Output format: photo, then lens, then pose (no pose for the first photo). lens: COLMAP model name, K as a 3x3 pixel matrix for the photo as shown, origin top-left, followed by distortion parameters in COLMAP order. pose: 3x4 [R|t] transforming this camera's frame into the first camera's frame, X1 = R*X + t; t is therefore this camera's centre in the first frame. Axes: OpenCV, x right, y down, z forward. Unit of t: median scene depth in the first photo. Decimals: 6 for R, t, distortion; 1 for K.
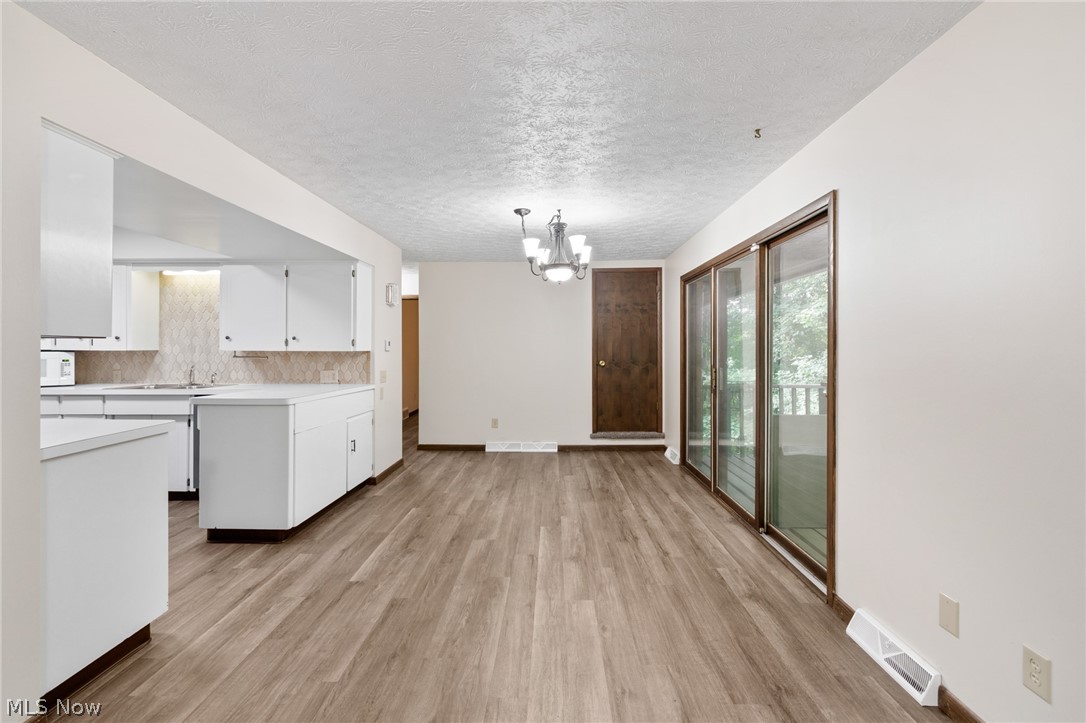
lens RADIAL K [[506.4, 0, 554.1], [0, 506.4, 357.6], [0, 0, 1]] dist [0.000487, -0.000124]
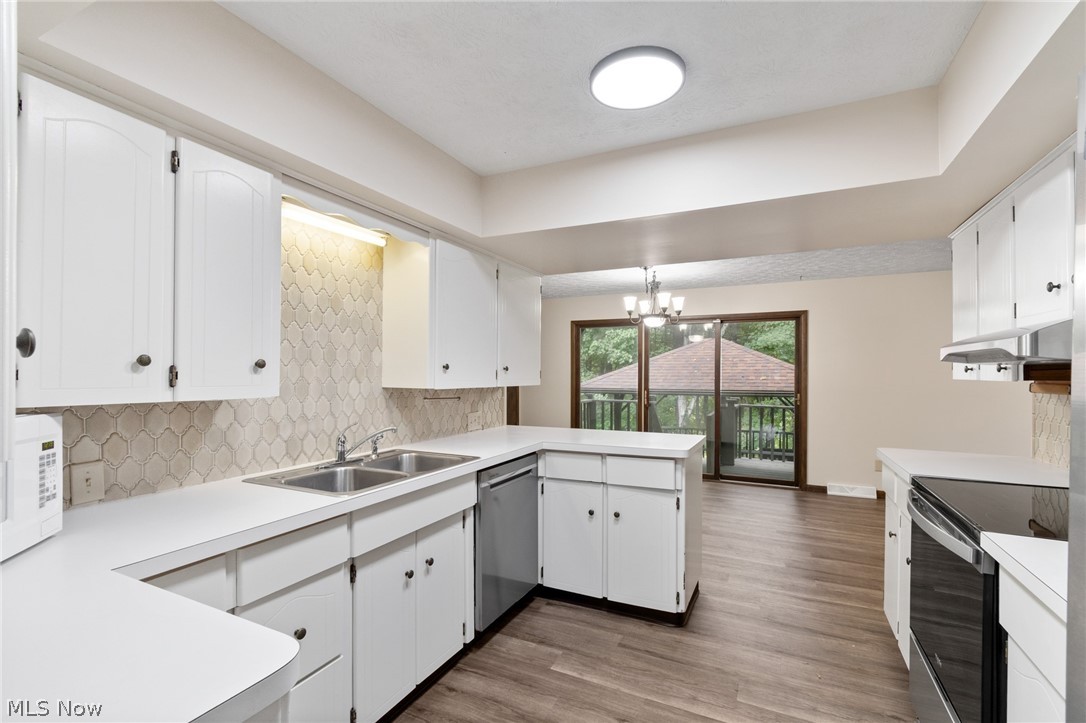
lens RADIAL K [[480.9, 0, 545.6], [0, 480.9, 388.7], [0, 0, 1]] dist [-0.022051, -0.000030]
pose [[0.425452, -0.033095, 0.904376, -1.037906], [0.025919, 0.999367, 0.024378, -0.022827], [-0.904610, 0.013069, 0.426040, 0.630257]]
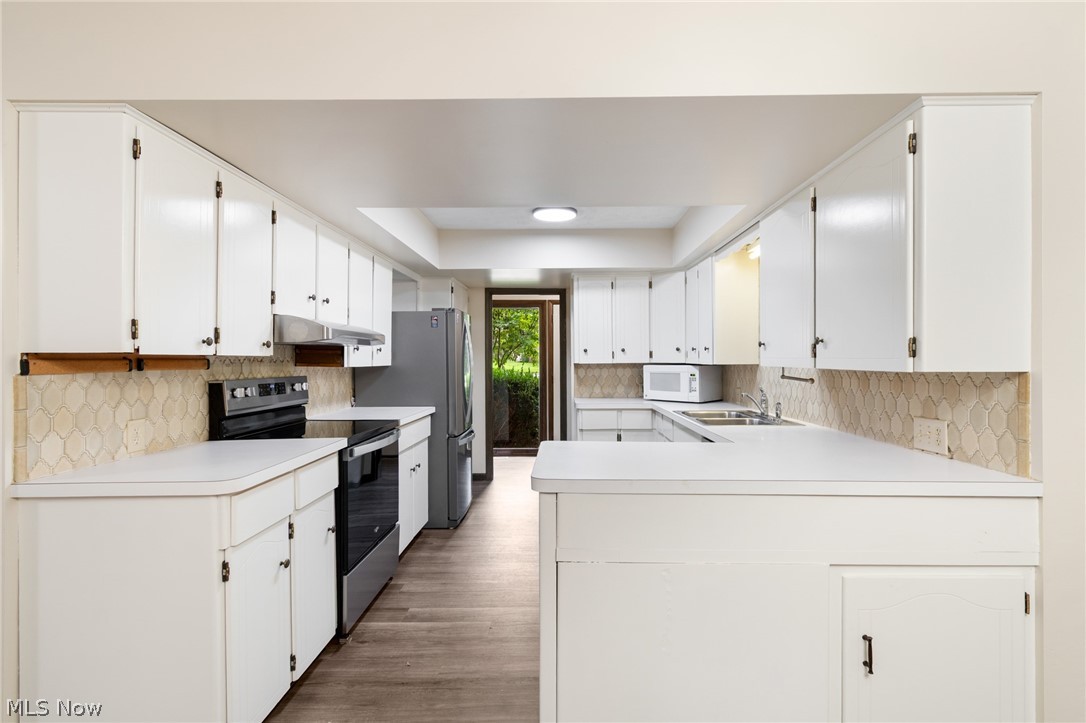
lens RADIAL K [[506.4, 0, 554.1], [0, 506.4, 357.6], [0, 0, 1]] dist [0.000487, -0.000124]
pose [[0.002088, -0.004993, -0.999985, -0.054871], [-0.012976, 0.999903, -0.005019, -0.016798], [0.999914, 0.012986, 0.002023, 0.722660]]
